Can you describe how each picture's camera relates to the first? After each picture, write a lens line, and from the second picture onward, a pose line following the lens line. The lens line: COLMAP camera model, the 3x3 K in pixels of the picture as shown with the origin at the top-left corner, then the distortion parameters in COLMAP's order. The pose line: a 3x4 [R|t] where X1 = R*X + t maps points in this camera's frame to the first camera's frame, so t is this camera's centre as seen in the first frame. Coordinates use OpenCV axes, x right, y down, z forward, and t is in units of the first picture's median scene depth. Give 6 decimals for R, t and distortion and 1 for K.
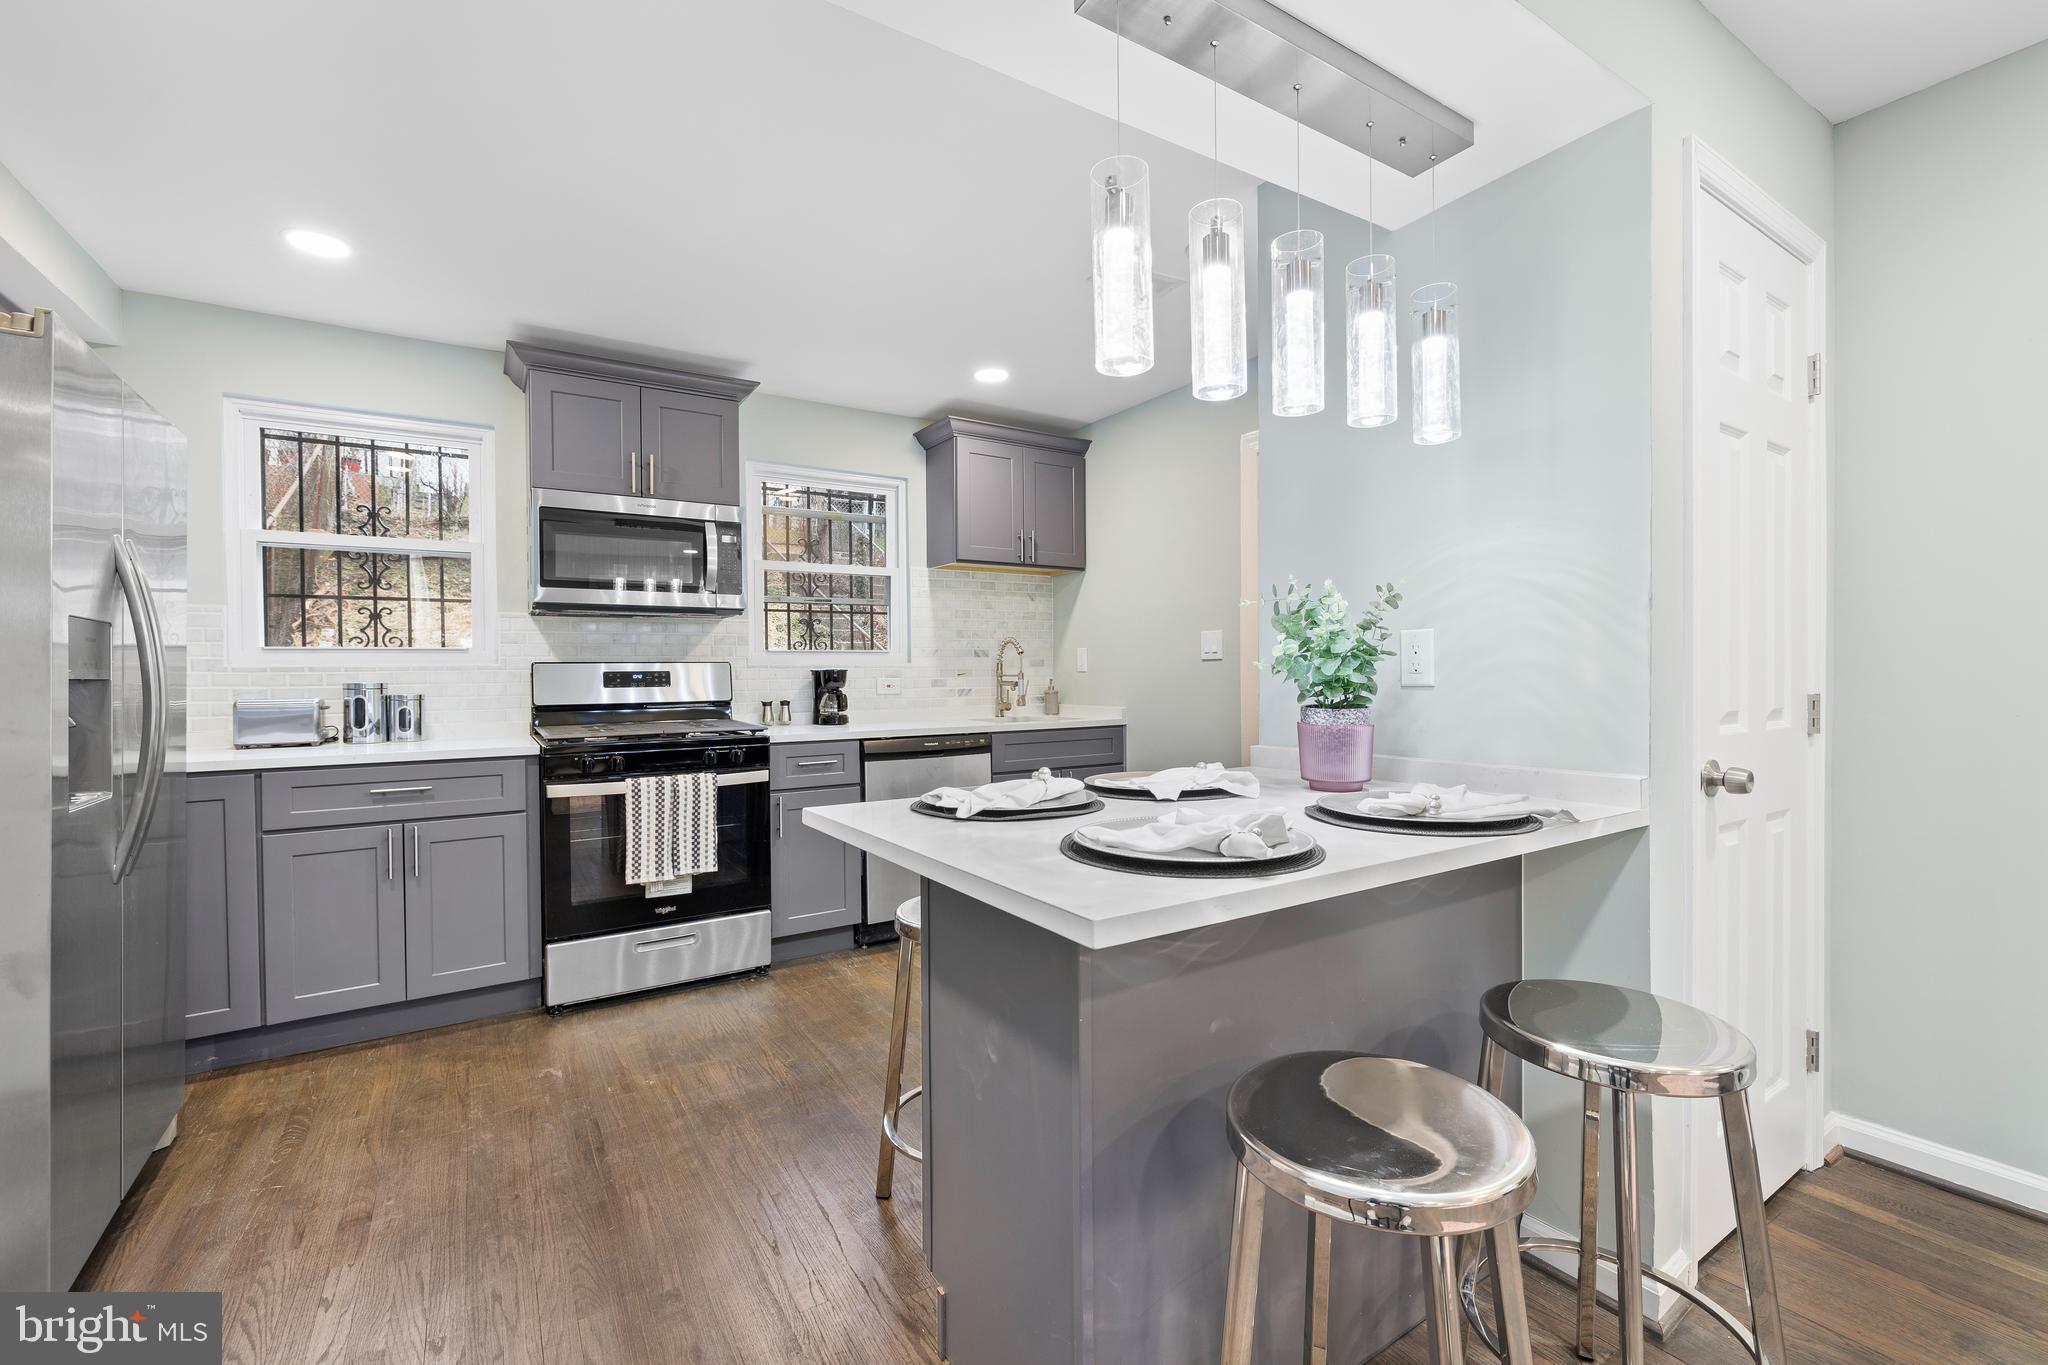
lens RADIAL K [[859.3, 0, 1021.1], [0, 859.3, 676.5], [0, 0, 1]] dist [-0.001425, -0.000197]
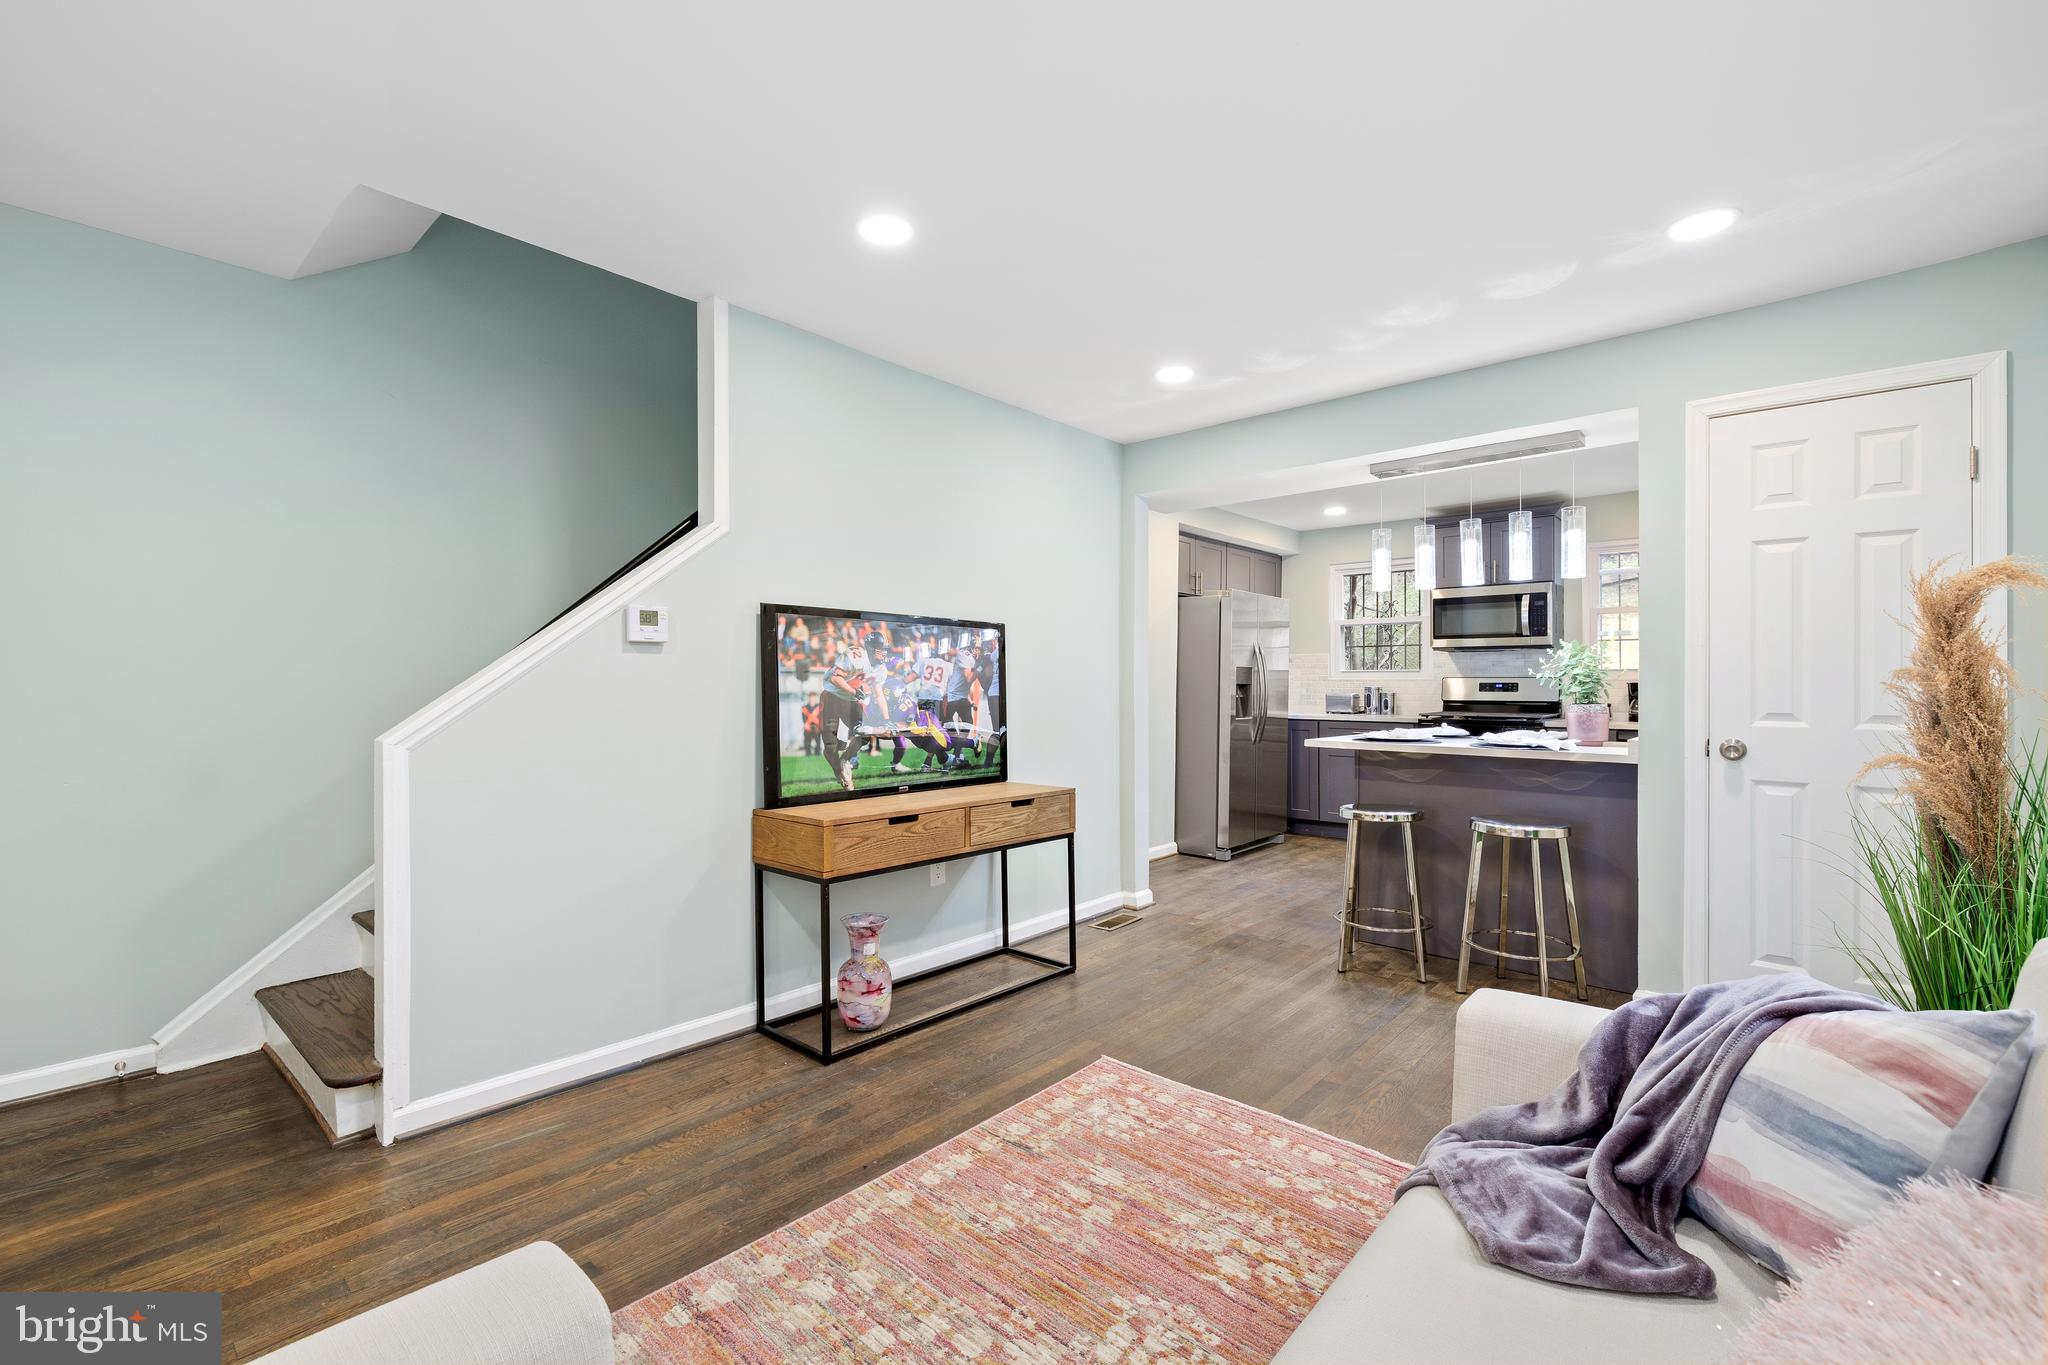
lens RADIAL K [[882.8, 0, 1024.0], [0, 882.8, 682.5], [0, 0, 1]] dist [-0.000805, -0.000226]
pose [[0.277857, 0.008452, -0.960585, 1.025652], [-0.012368, 0.999910, 0.005220, -0.004127], [0.960543, 0.010430, 0.277937, -0.424964]]
